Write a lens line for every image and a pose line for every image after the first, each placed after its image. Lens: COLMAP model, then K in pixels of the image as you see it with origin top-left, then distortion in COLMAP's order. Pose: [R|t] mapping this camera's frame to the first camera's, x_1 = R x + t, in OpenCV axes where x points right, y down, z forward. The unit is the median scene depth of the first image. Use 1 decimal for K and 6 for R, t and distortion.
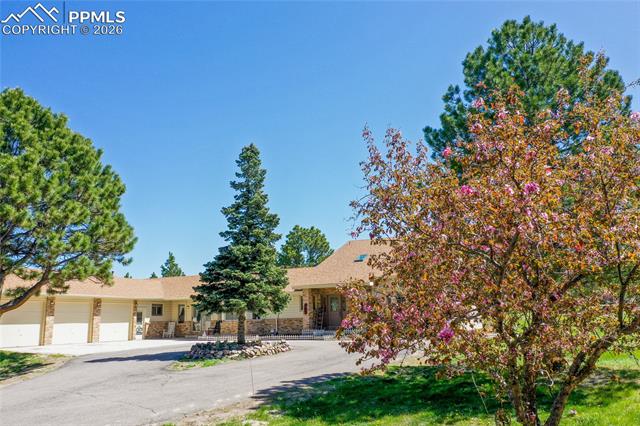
lens RADIAL K [[509.9, 0, 320.0], [0, 509.9, 213.0], [0, 0, 1]] dist [-0.008990, -0.001866]
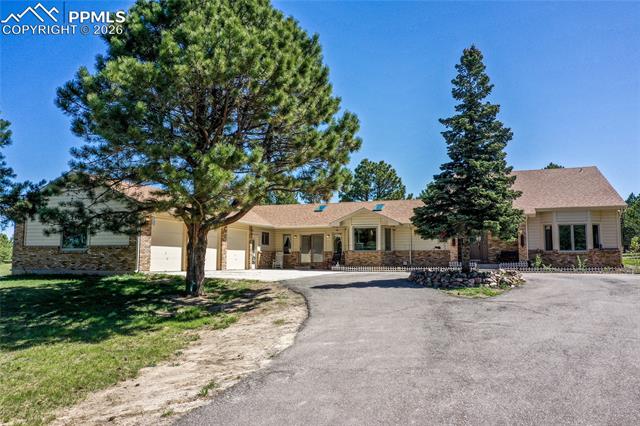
lens RADIAL K [[496.9, 0, 320.0], [0, 496.9, 213.0], [0, 0, 1]] dist [-0.008500, -0.001848]
pose [[0.997531, 0.033797, 0.061565, -0.363937], [-0.040339, 0.993297, 0.108322, 0.054065], [-0.057492, -0.110538, 0.992208, 0.126668]]
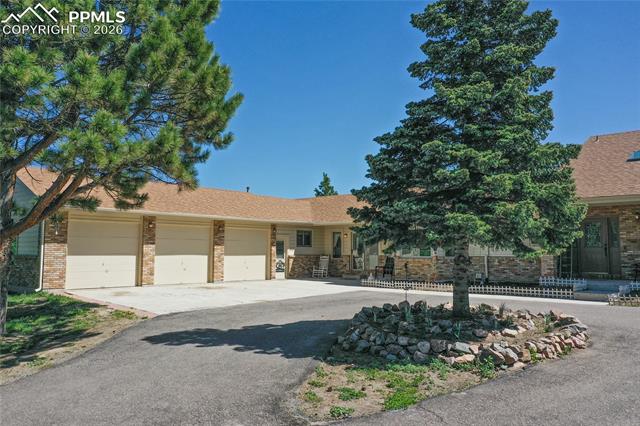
lens RADIAL K [[509.9, 0, 320.0], [0, 509.9, 213.0], [0, 0, 1]] dist [-0.008990, -0.001866]
pose [[0.954440, 0.005823, -0.298346, -0.109363], [0.033860, 0.991239, 0.127668, 0.082563], [0.296475, -0.131953, 0.945881, 0.431705]]
